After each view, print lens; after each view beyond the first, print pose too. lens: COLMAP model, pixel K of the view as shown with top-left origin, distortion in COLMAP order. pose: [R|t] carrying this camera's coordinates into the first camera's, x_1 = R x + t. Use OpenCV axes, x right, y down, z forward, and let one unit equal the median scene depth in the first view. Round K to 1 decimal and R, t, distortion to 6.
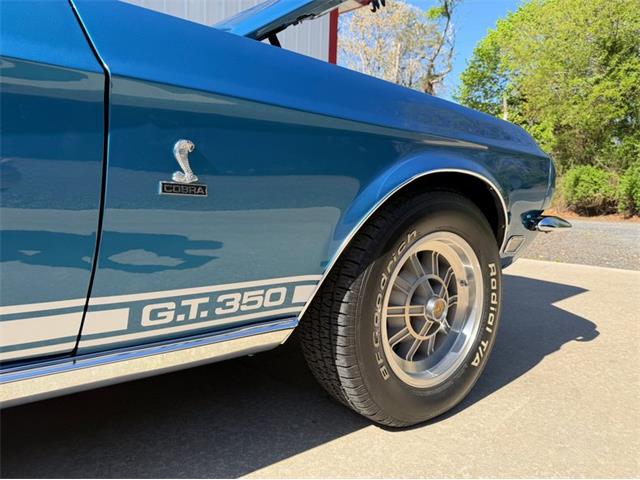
lens RADIAL K [[452.1, 0, 321.5], [0, 452.1, 242.2], [0, 0, 1]] dist [0.064011, -0.077824]
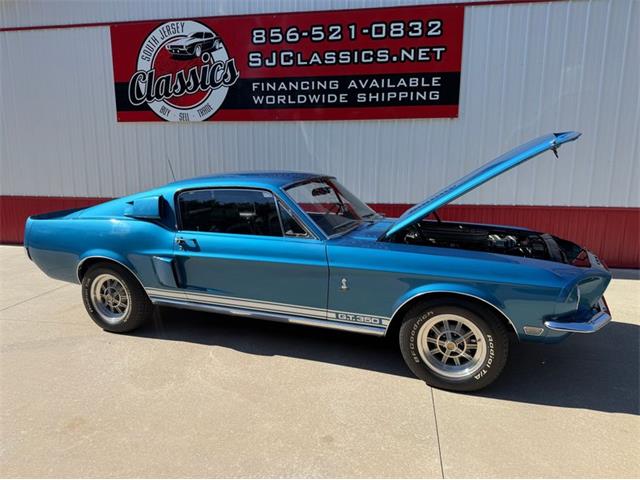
lens RADIAL K [[452.1, 0, 317.5], [0, 452.1, 243.0], [0, 0, 1]] dist [0.064011, -0.077824]
pose [[0.499911, 0.147708, -0.853388, 2.718109], [-0.060599, 0.988900, 0.135665, -0.969842], [0.863954, -0.016106, 0.503312, -1.162186]]
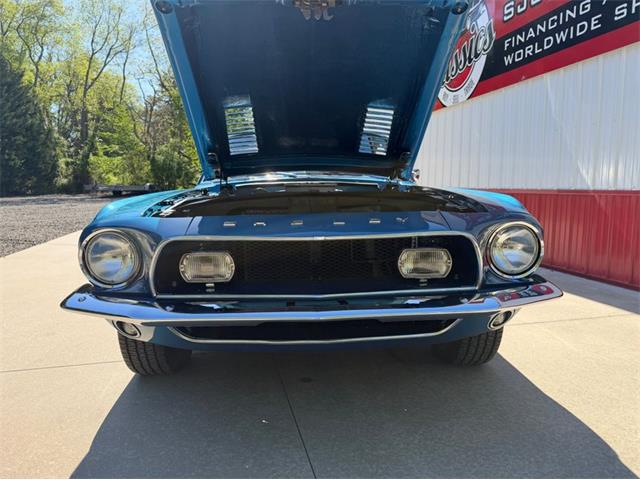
lens RADIAL K [[452.1, 0, 324.1], [0, 452.1, 242.8], [0, 0, 1]] dist [0.064011, -0.077824]
pose [[-0.589474, 0.096010, -0.802062, 1.907402], [-0.057671, 0.985376, 0.160338, -0.674542], [0.805726, 0.140771, -0.575316, 3.861311]]
